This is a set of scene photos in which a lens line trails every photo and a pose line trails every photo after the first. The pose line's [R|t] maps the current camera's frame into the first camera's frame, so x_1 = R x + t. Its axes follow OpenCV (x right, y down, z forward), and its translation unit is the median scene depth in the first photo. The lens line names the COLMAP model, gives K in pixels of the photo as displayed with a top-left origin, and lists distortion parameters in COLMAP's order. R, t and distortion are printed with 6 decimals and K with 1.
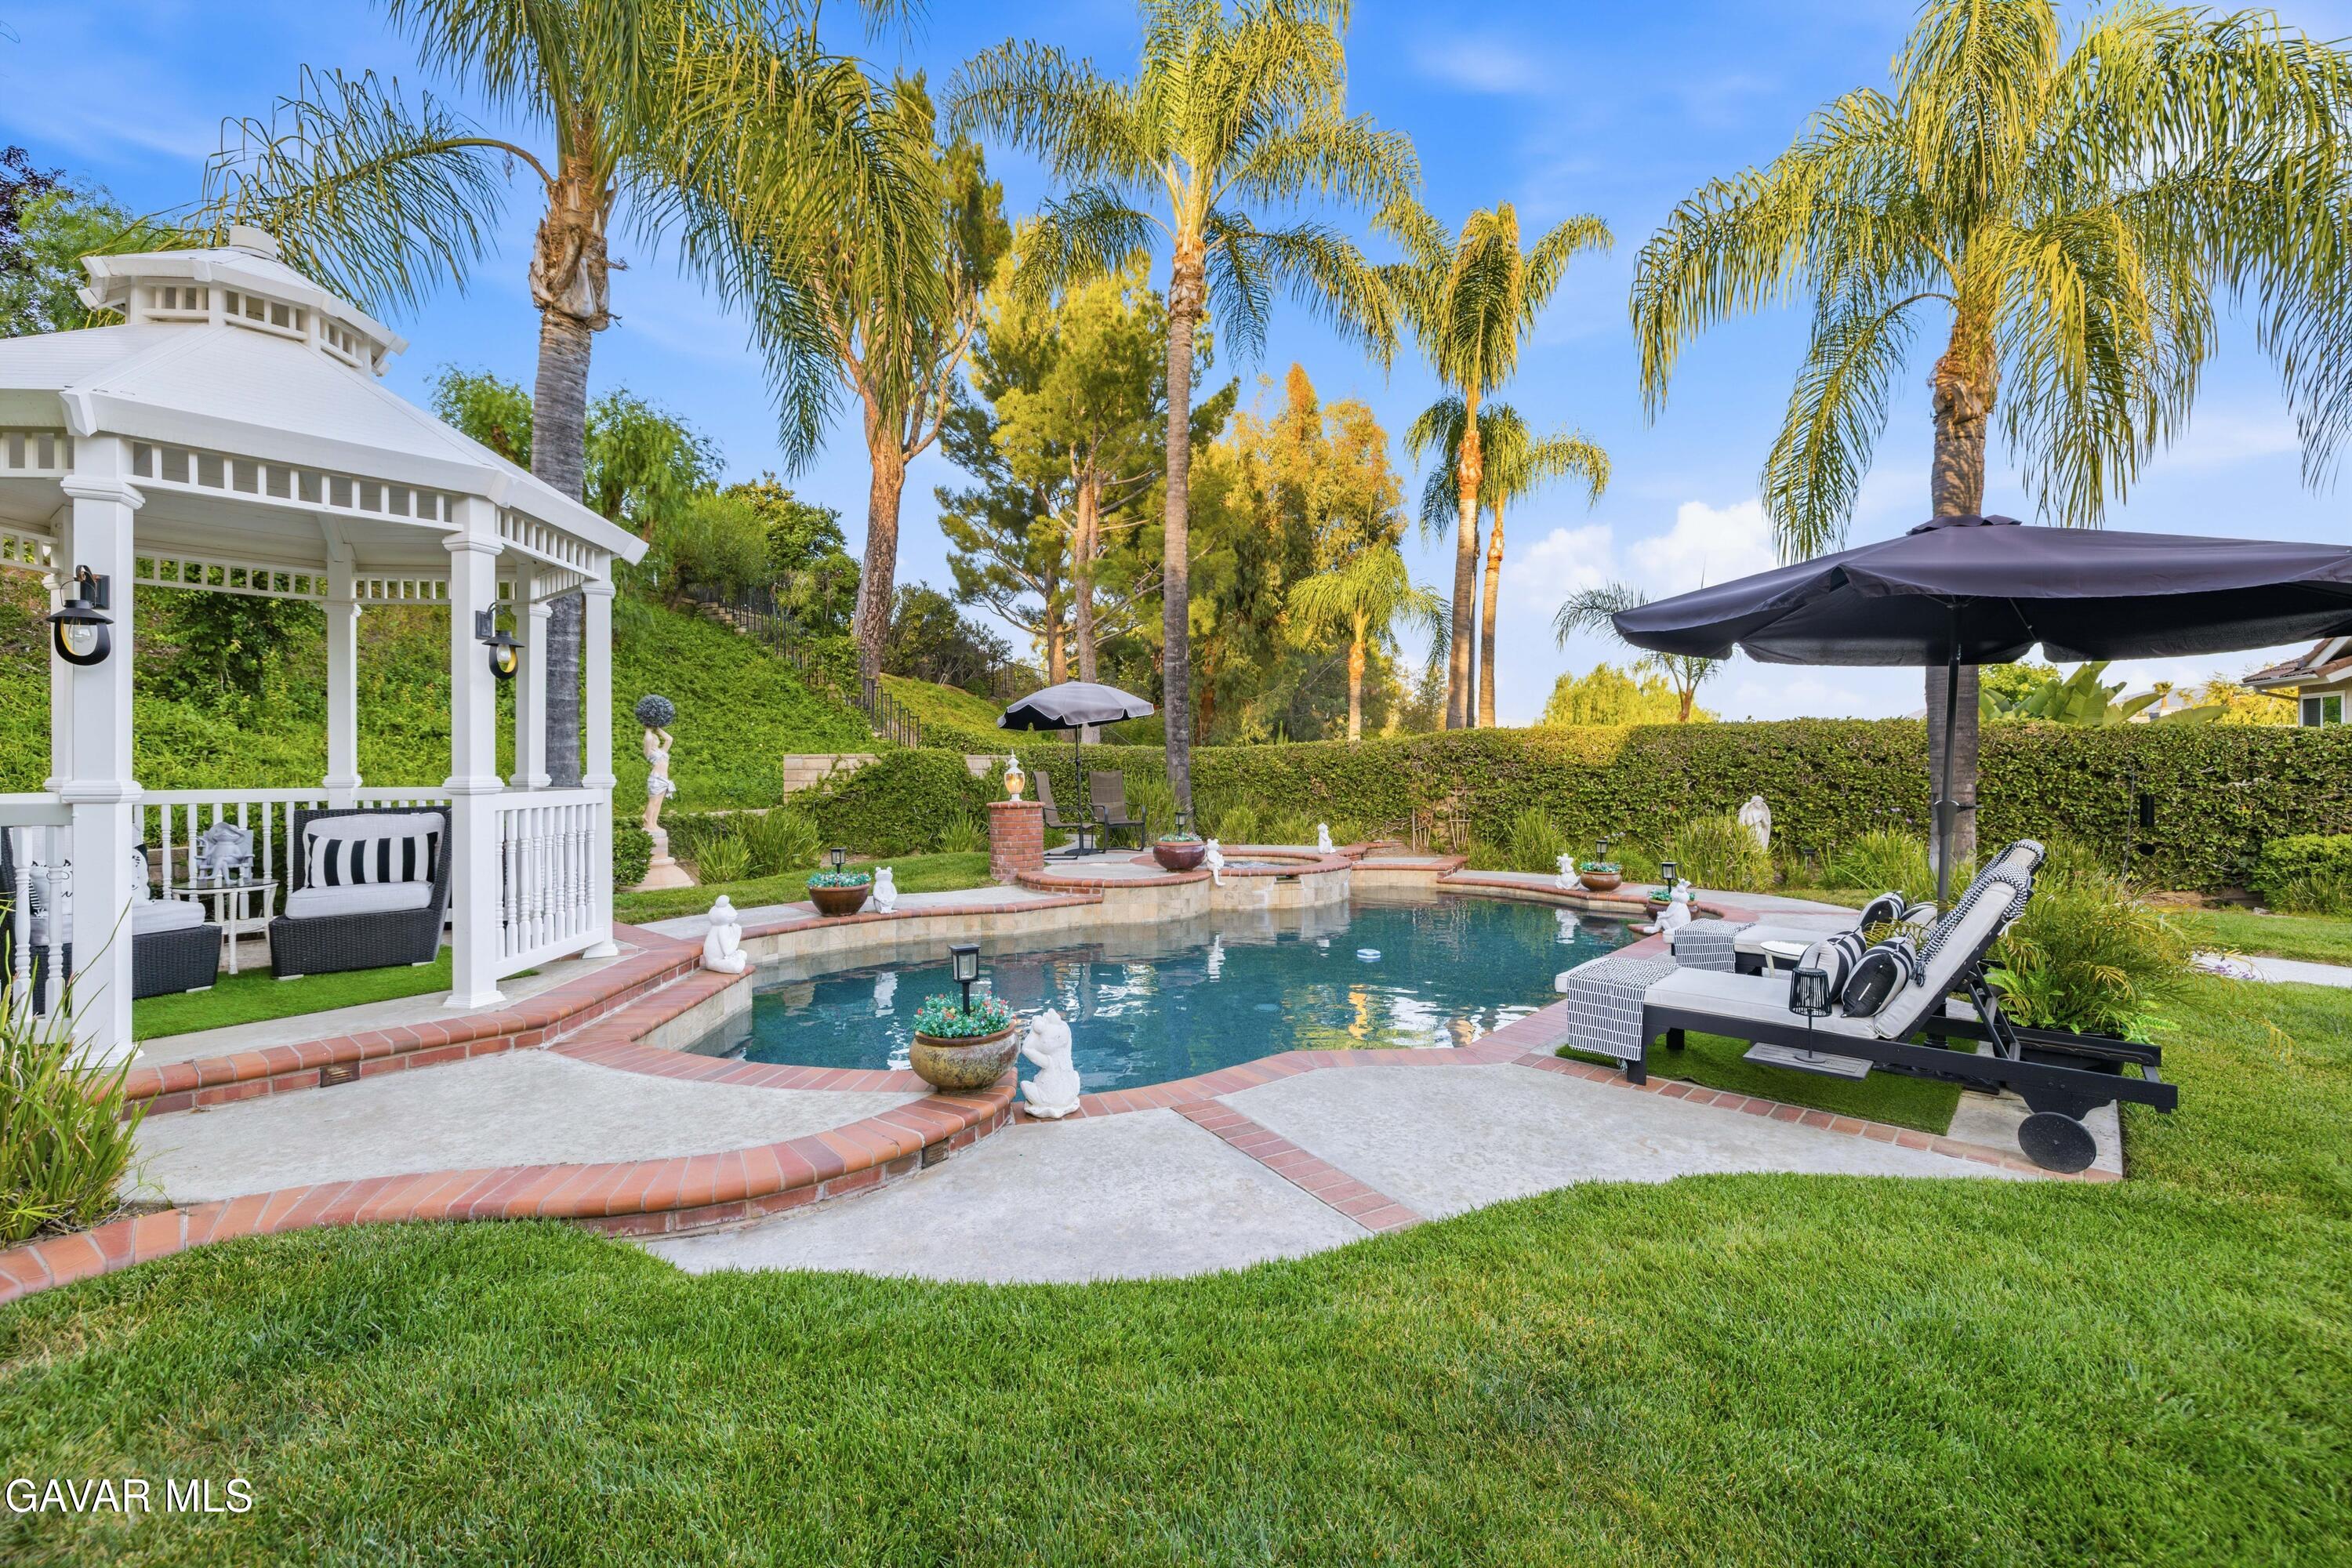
lens RADIAL K [[981.5, 0, 1172.4], [0, 981.5, 773.9], [0, 0, 1]] dist [0.000056, -0.000320]
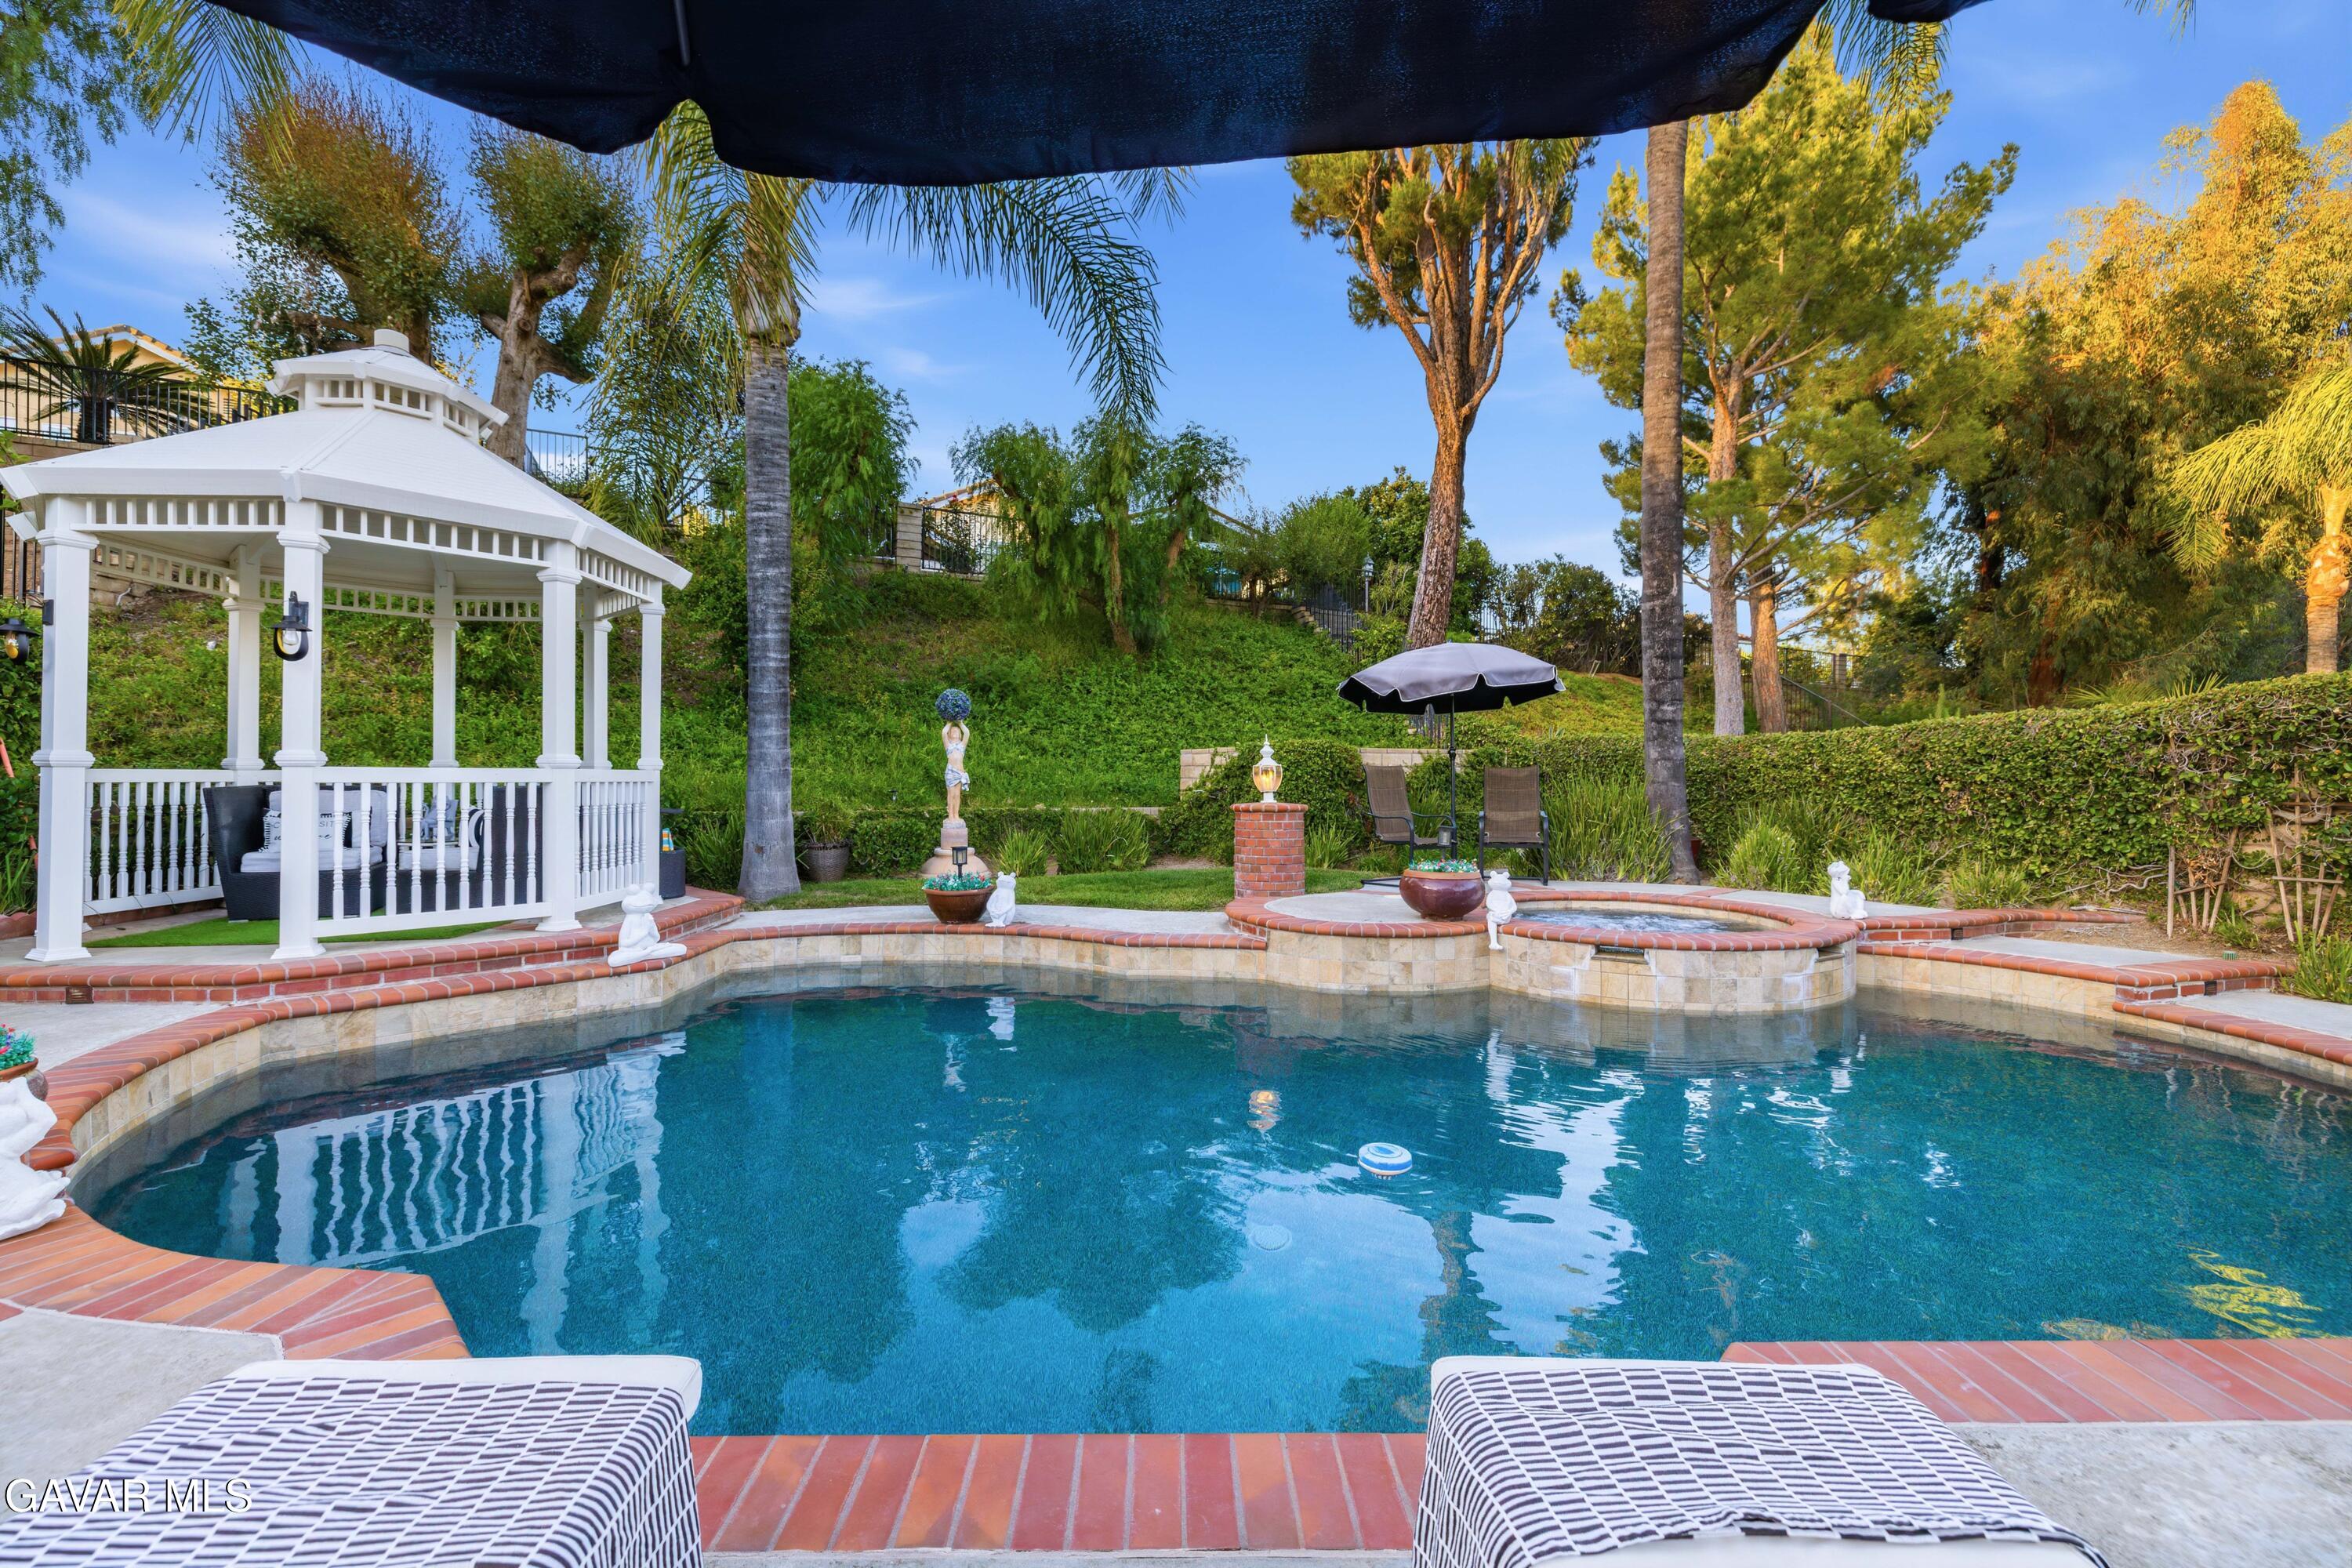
lens RADIAL K [[981.5, 0, 1176.3], [0, 981.5, 772.9], [0, 0, 1]] dist [0.000056, -0.000320]
pose [[0.684878, 0.001954, -0.728656, 0.413495], [-0.010863, 0.999913, -0.007529, 0.013343], [0.728577, 0.013071, 0.684839, 0.510935]]
